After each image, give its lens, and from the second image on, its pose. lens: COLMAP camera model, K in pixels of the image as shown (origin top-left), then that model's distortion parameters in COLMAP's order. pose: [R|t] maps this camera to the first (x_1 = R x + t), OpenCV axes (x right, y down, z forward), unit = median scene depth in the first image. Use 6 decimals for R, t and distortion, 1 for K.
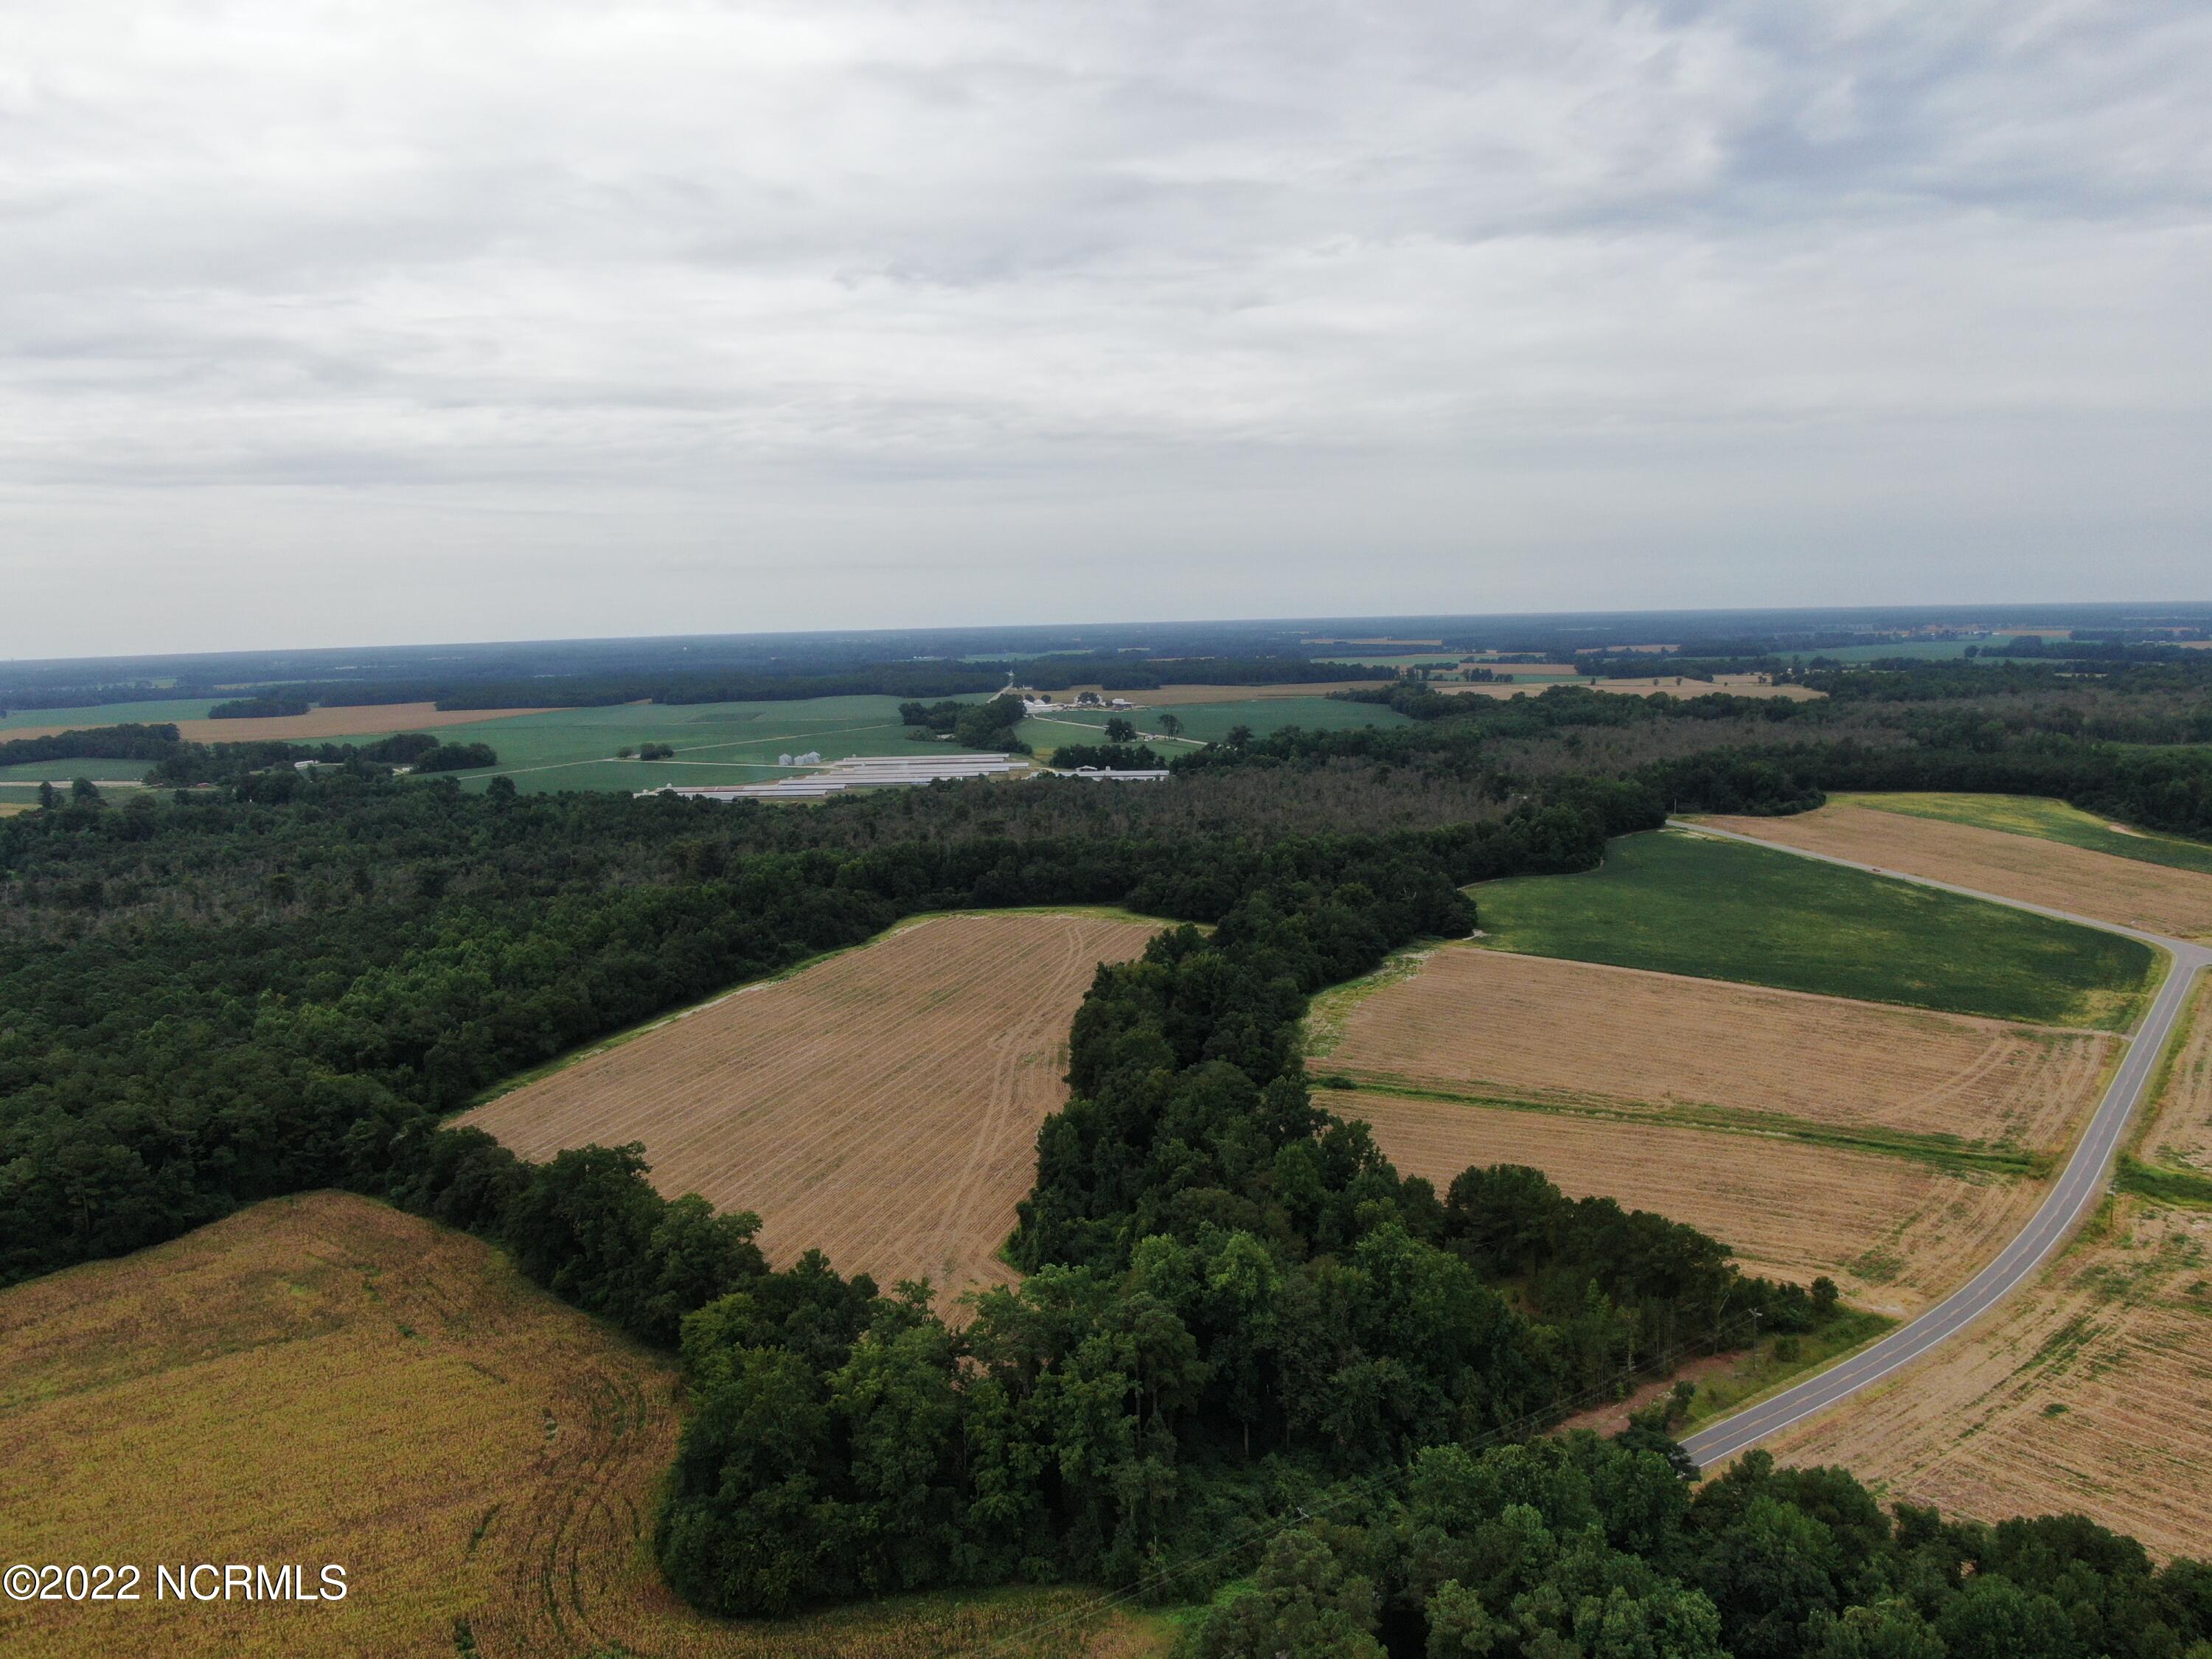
lens RADIAL K [[1542.3, 0, 1105.4], [0, 1542.3, 815.7], [0, 0, 1]] dist [-0.027042, 0.014444]
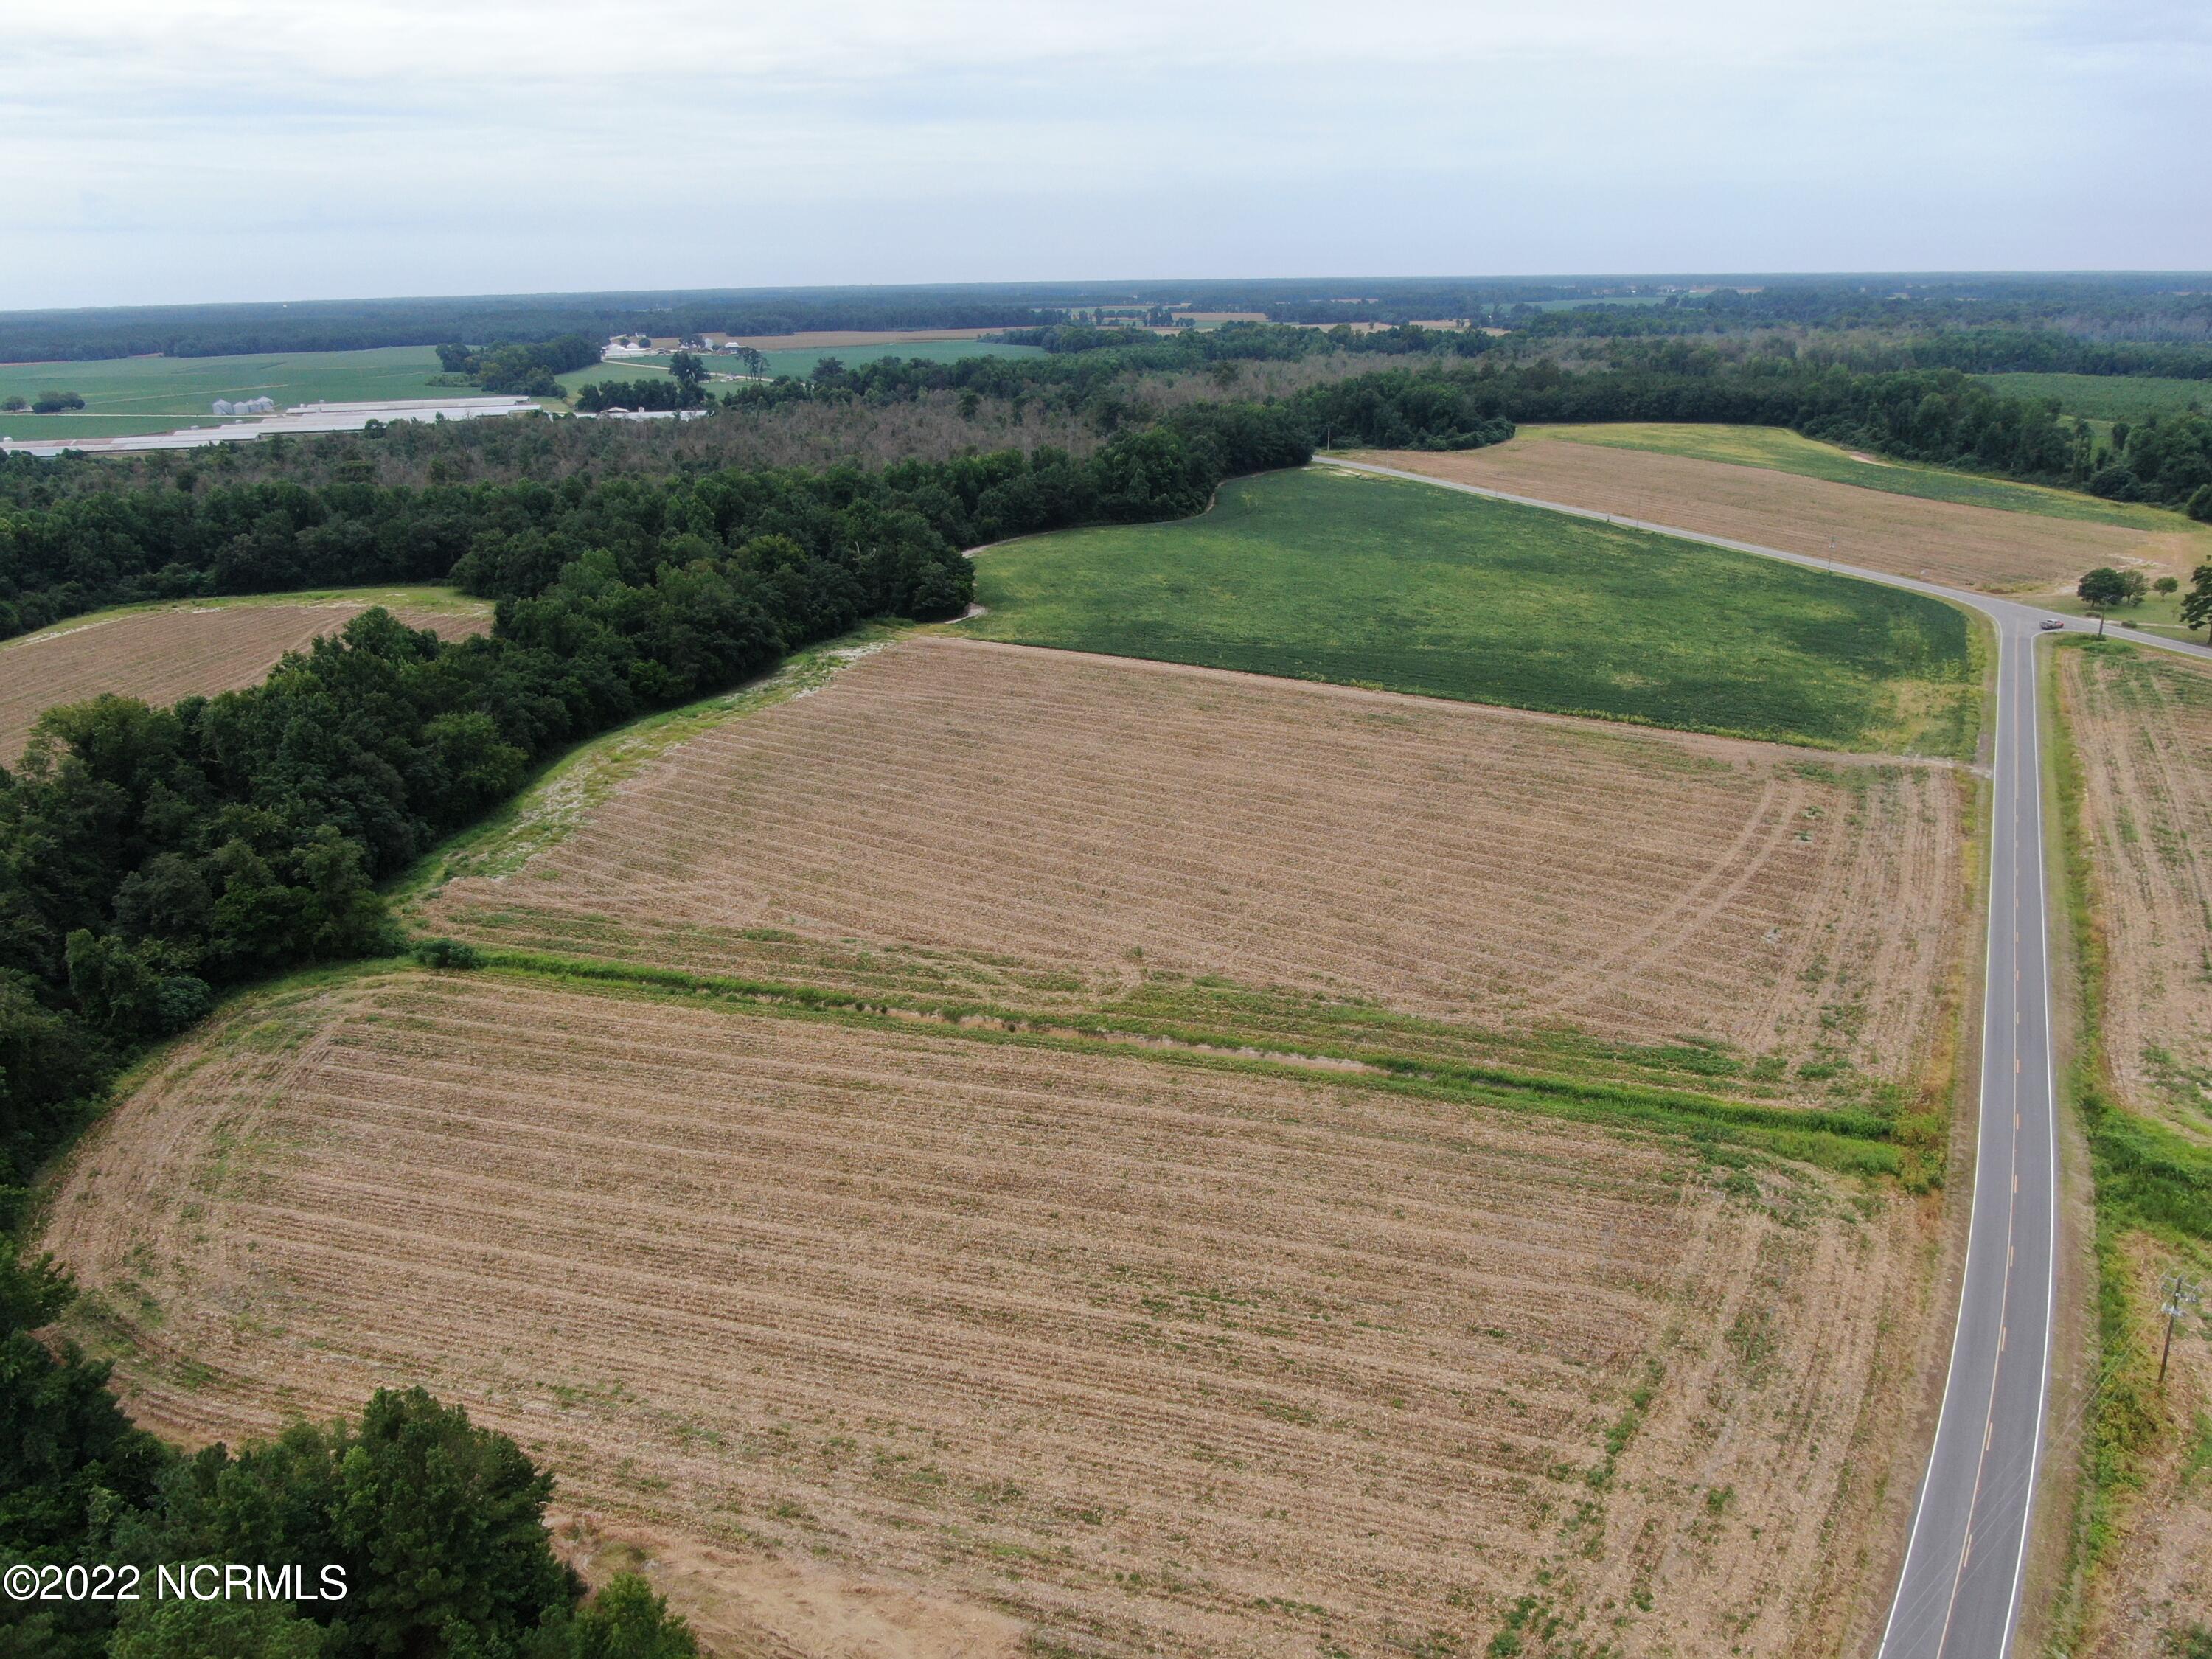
lens RADIAL K [[1542.3, 0, 1100.0], [0, 1542.3, 831.8], [0, 0, 1]] dist [-0.027042, 0.014444]
pose [[0.984408, -0.052268, 0.167957, 0.188089], [0.015331, 0.976693, 0.214092, 0.030777], [-0.175232, -0.208179, 0.962266, 0.378494]]
